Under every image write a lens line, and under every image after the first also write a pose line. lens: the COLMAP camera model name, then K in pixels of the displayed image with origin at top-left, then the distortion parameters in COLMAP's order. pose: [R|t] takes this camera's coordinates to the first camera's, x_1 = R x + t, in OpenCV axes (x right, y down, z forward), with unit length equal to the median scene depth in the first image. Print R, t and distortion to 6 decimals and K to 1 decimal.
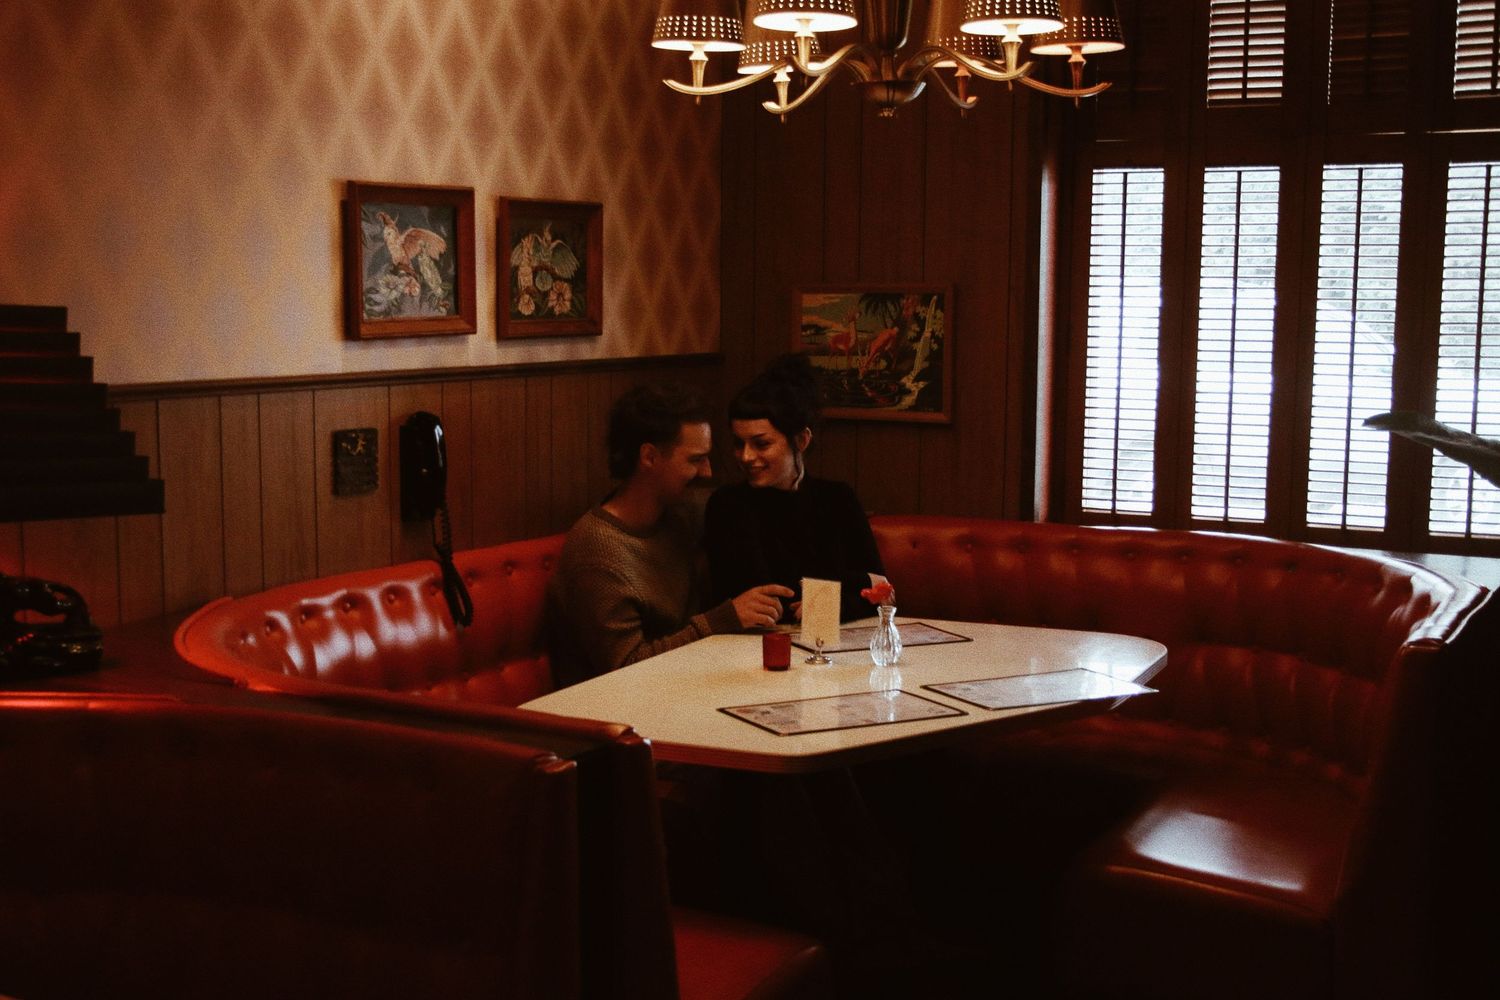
lens RADIAL K [[1913.0, 0, 752.0], [0, 1913.0, 487.3], [0, 0, 1]] dist [-0.025327, 0.000000]
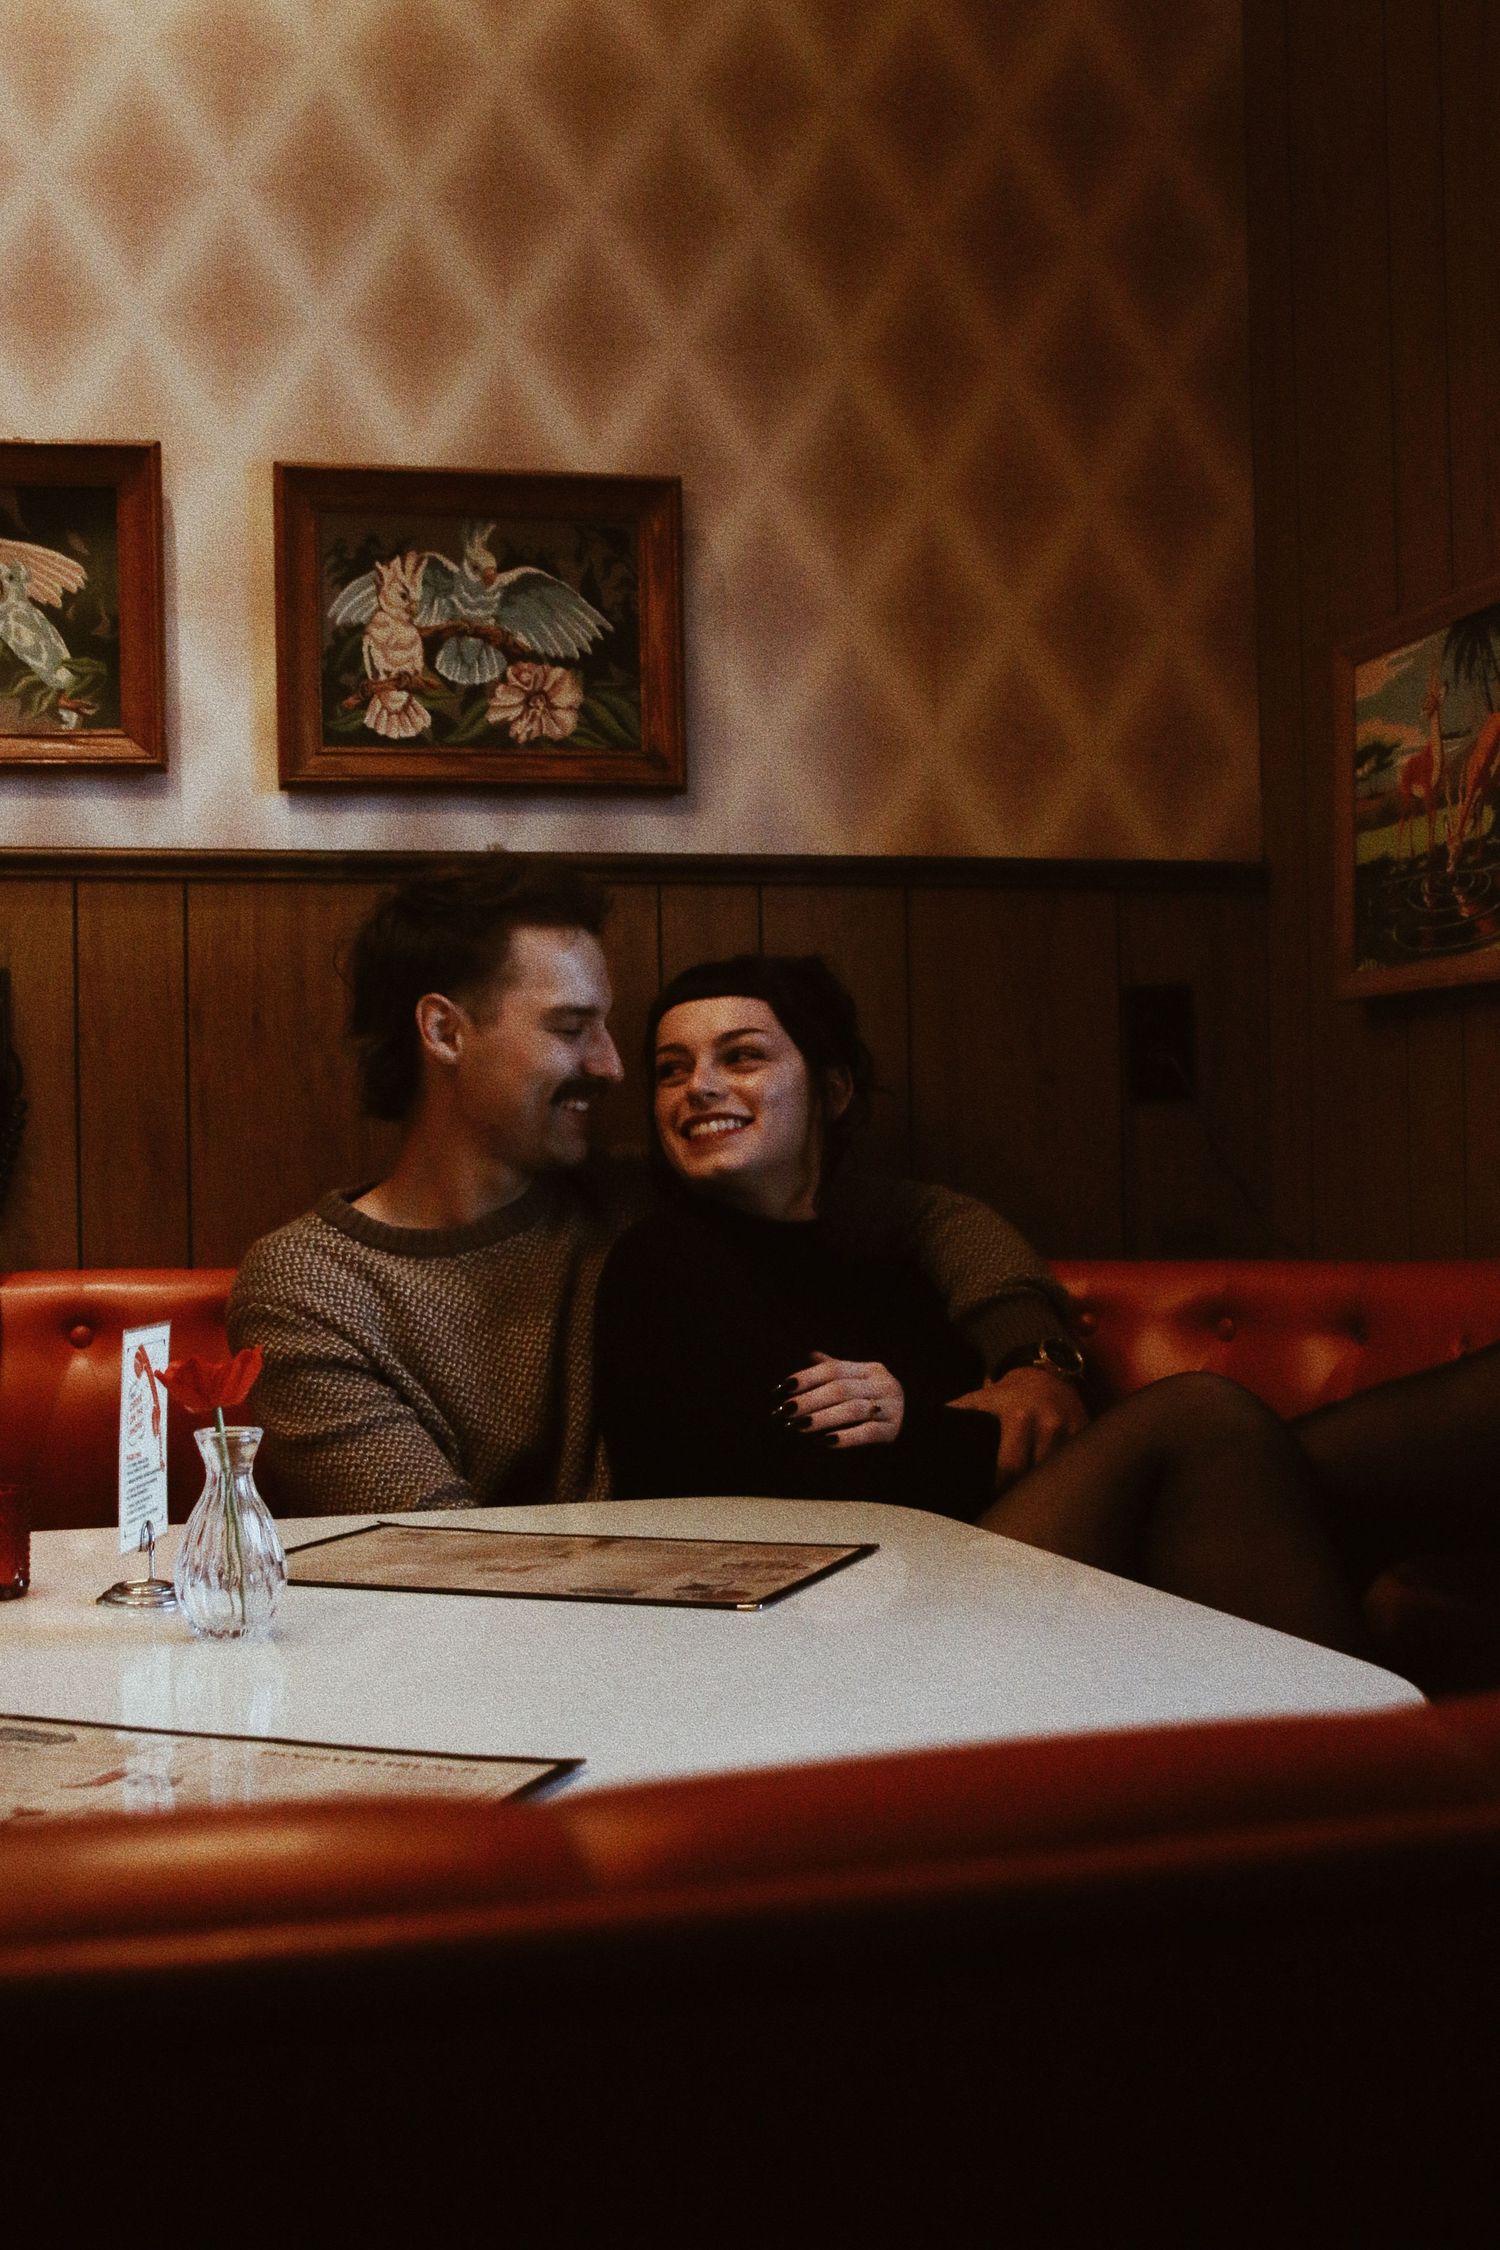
lens RADIAL K [[2544.4, 0, 741.7], [0, 2544.4, 1198.4], [0, 0, 1]] dist [-0.086428, 0.000000]
pose [[0.669080, -0.009740, -0.743126, 0.358374], [-0.056154, 0.996393, -0.063619, 0.044962], [0.741066, 0.084295, 0.666120, 0.694947]]
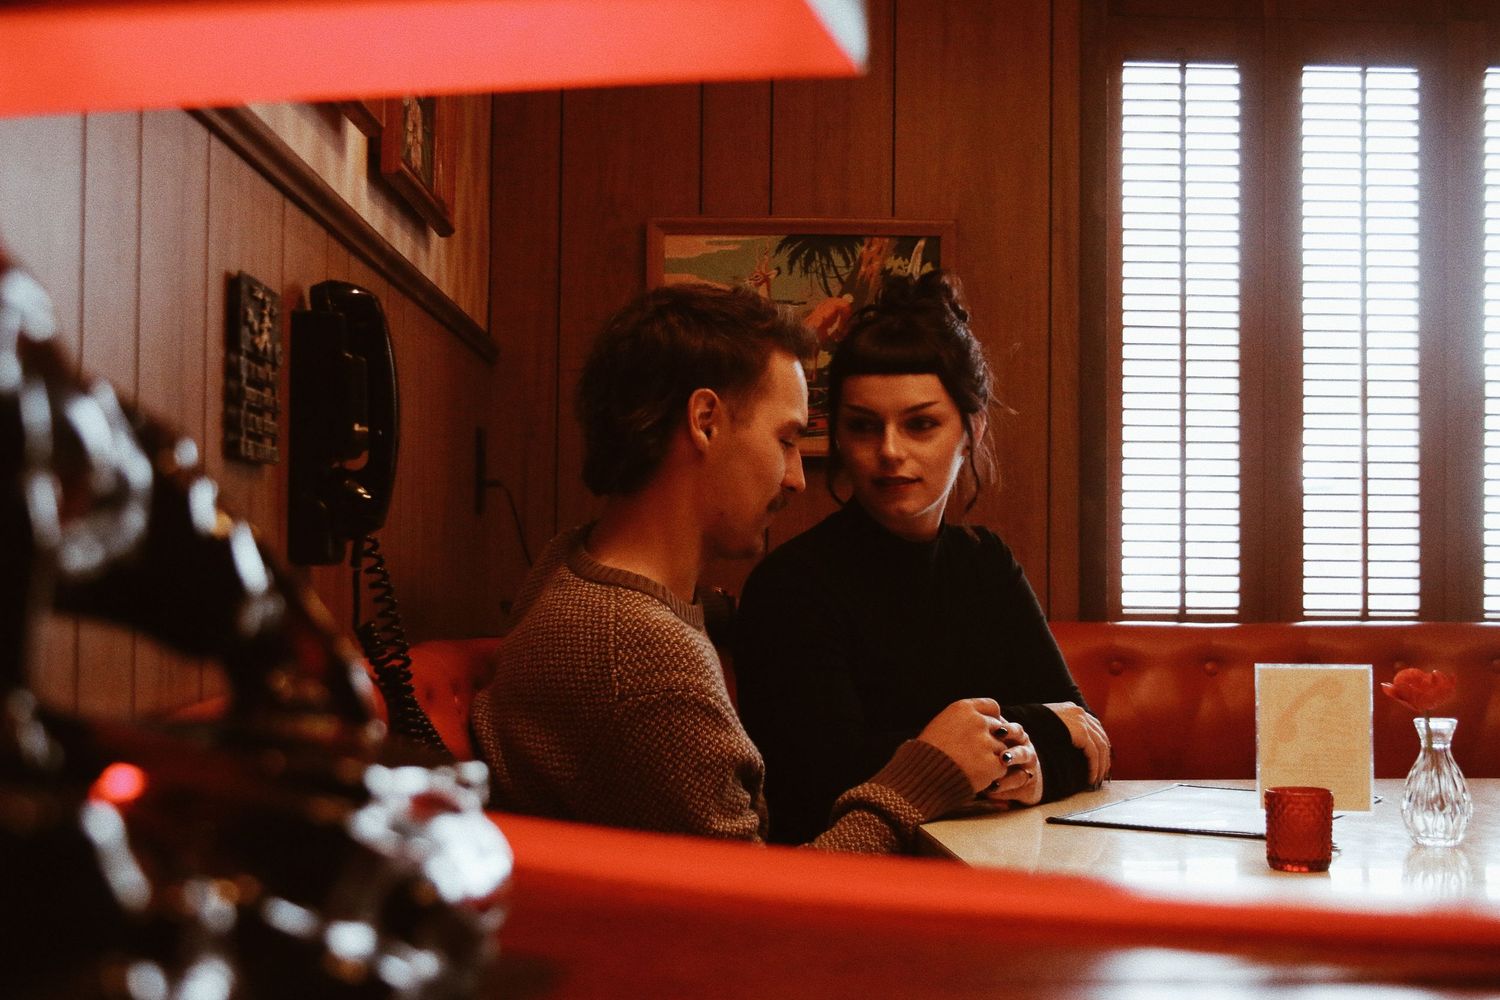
lens RADIAL K [[2103.5, 0, 755.4], [0, 2103.5, 501.5], [0, 0, 1]] dist [0.014132, 0.000000]
pose [[0.877618, 0.016569, 0.479075, -0.283927], [0.044808, 0.992191, -0.116400, 0.056701], [-0.477262, 0.123621, 0.870022, 0.538511]]
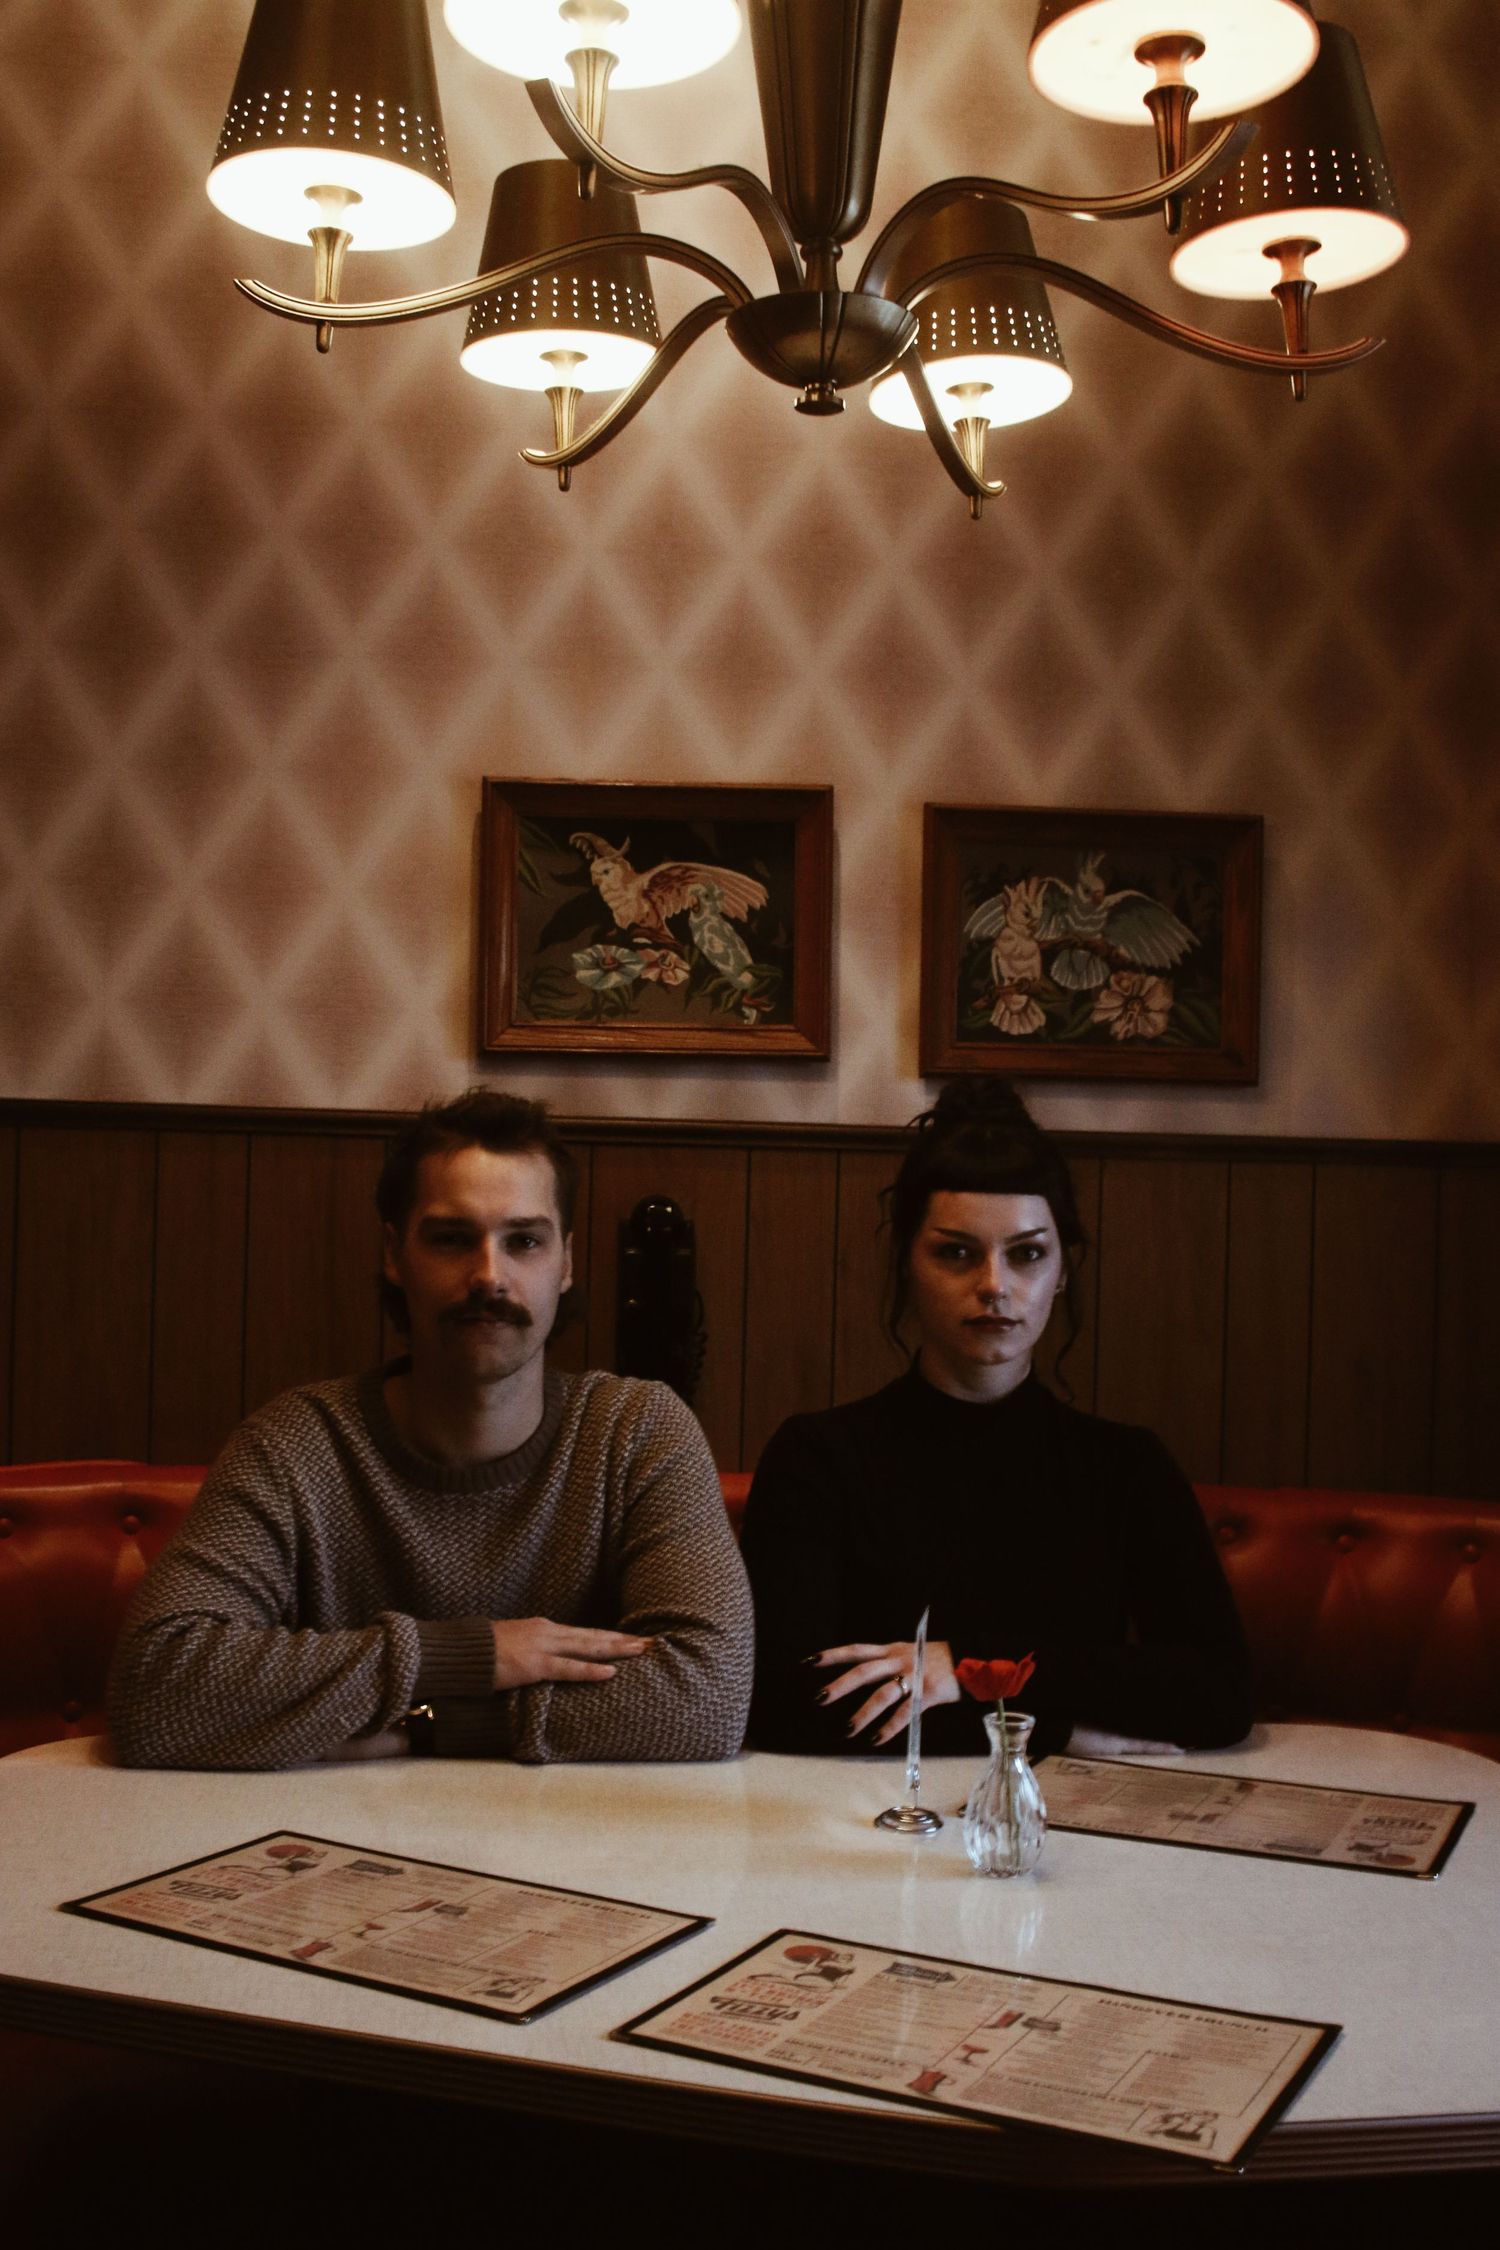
lens RADIAL K [[2544.4, 0, 742.0], [0, 2544.4, 1121.7], [0, 0, 1]] dist [-0.086428, 0.000000]
pose [[0.568624, -0.004389, -0.822586, 0.401215], [-0.107445, 0.991022, -0.079561, -0.005436], [0.815550, 0.133623, 0.563048, 0.568176]]
